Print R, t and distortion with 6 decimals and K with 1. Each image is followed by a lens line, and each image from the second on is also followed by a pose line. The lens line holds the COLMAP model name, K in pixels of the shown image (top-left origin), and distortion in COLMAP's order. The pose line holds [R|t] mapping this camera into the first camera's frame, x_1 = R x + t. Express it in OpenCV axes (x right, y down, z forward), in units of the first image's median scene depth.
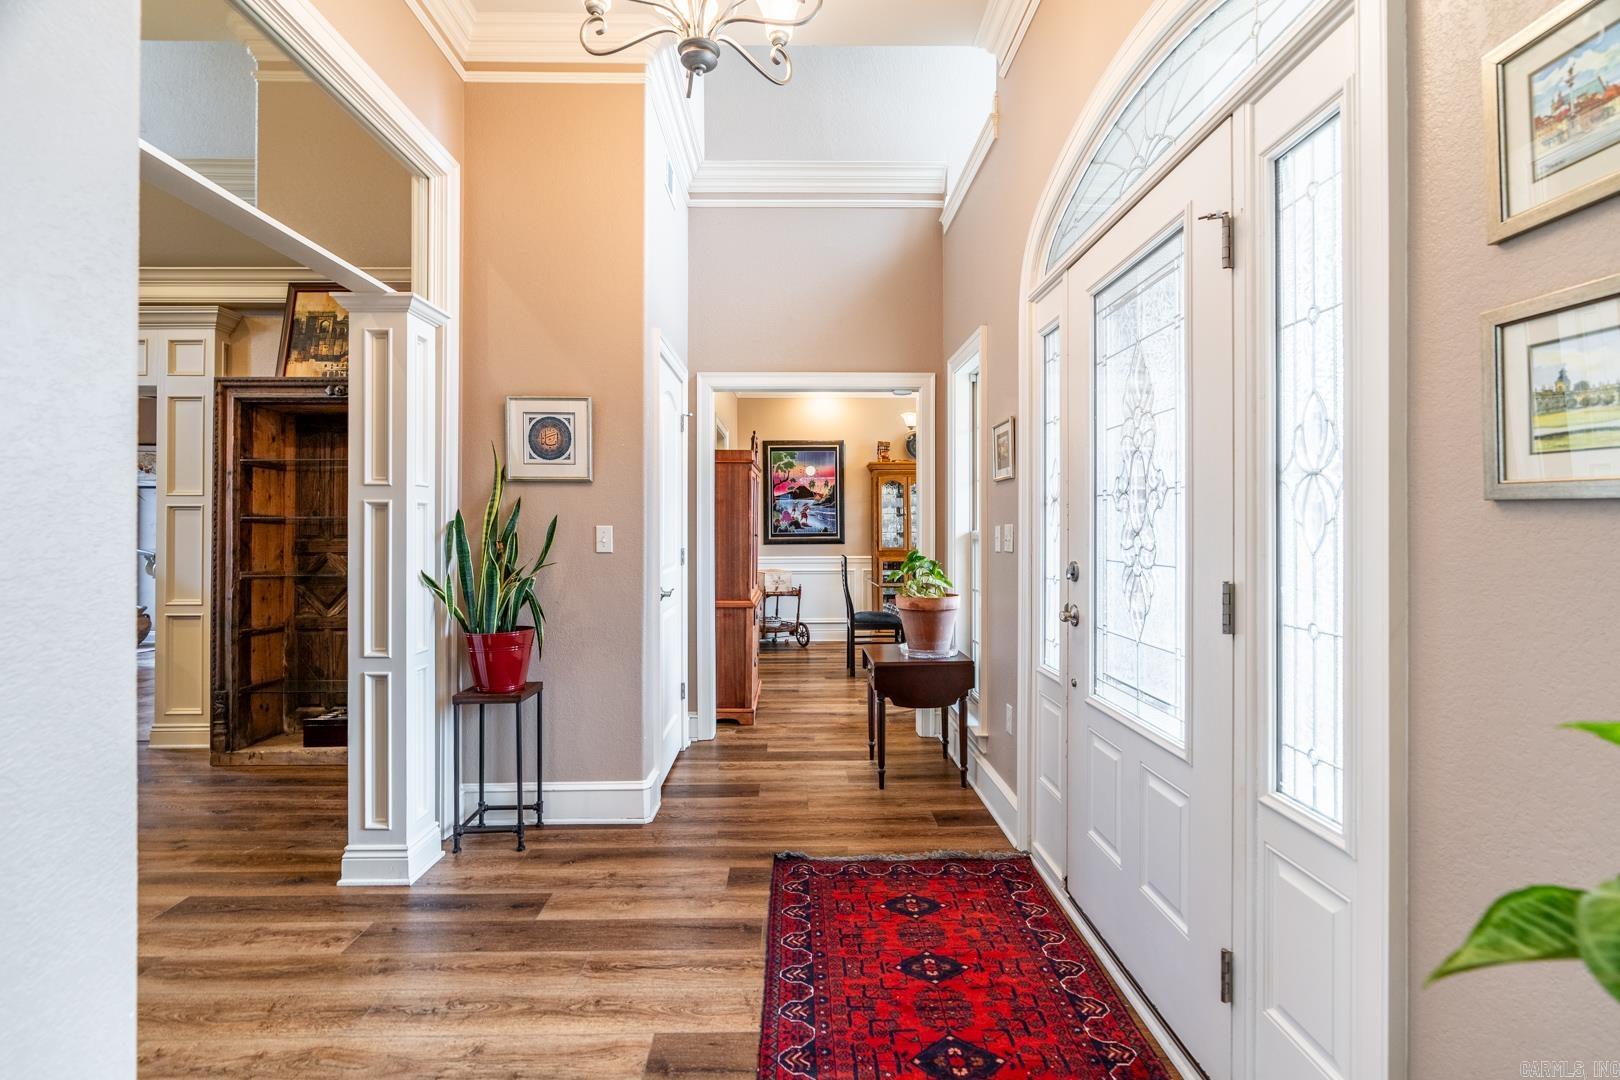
lens RADIAL K [[738.4, 0, 808.4], [0, 738.4, 530.2], [0, 0, 1]] dist [-0.012588, 0.003524]
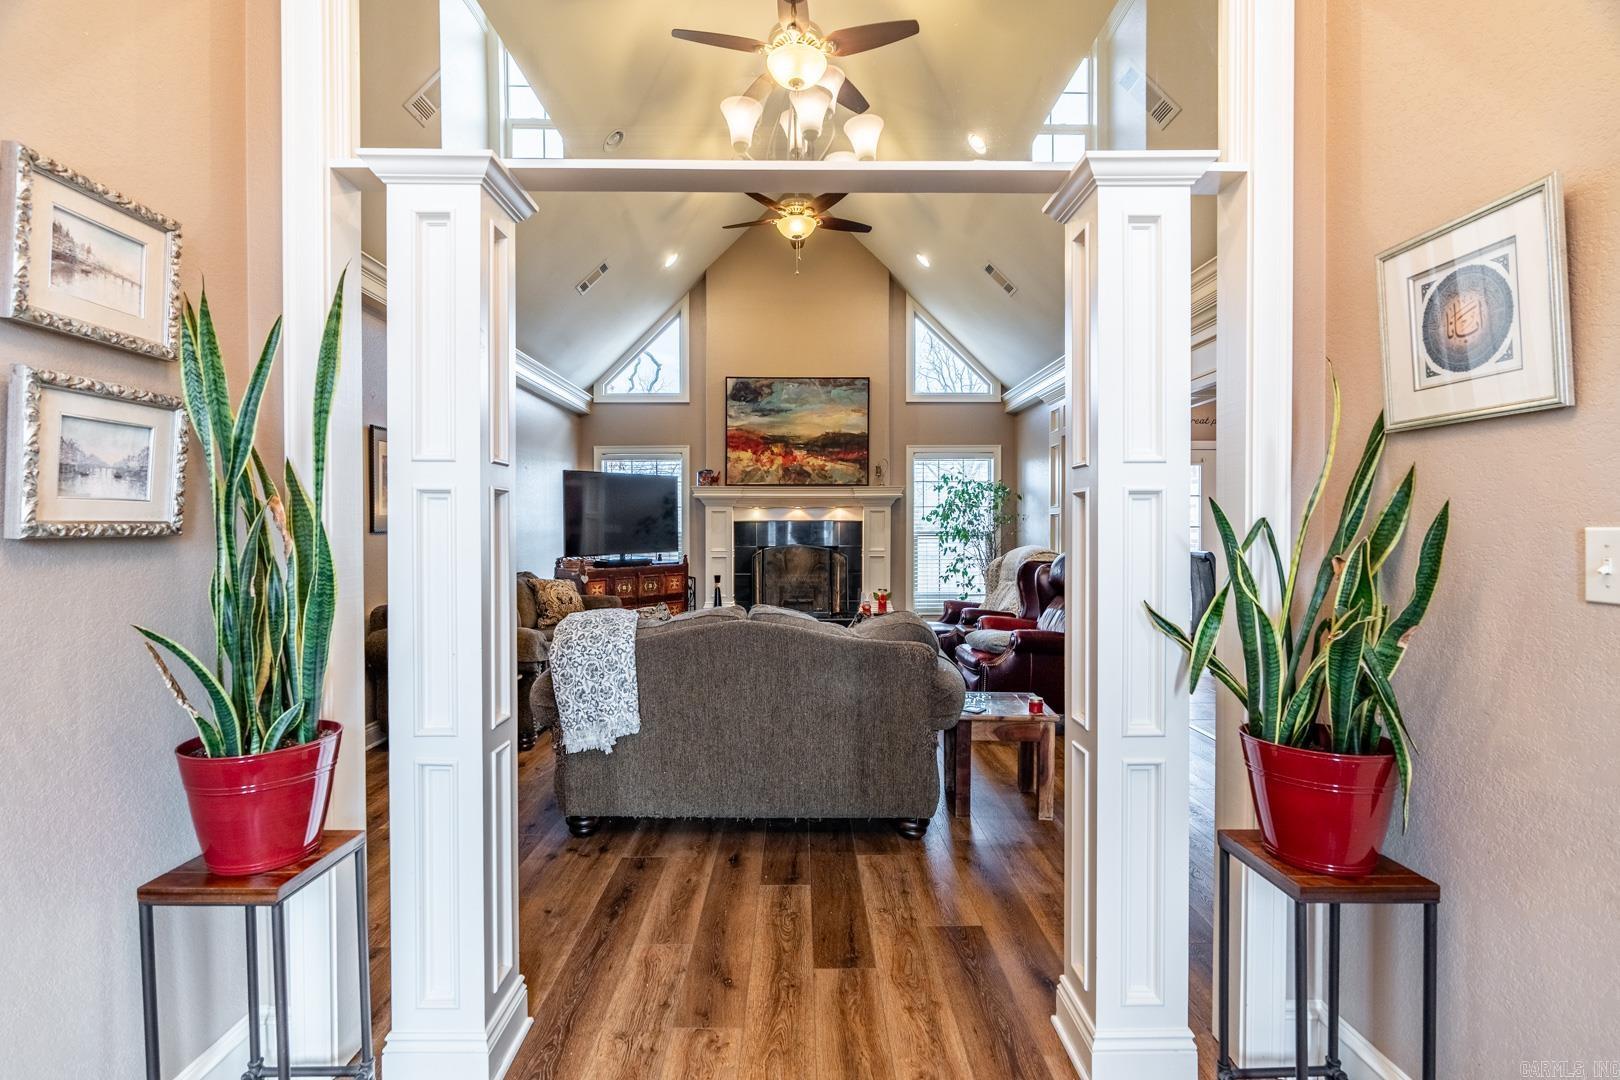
lens RADIAL K [[738.4, 0, 809.2], [0, 738.4, 535.2], [0, 0, 1]] dist [-0.012588, 0.003524]
pose [[-0.008358, 0.011663, -0.999897, 0.072233], [0.003199, 0.999927, 0.011637, -0.007489], [0.999960, -0.003102, -0.008395, 0.629487]]
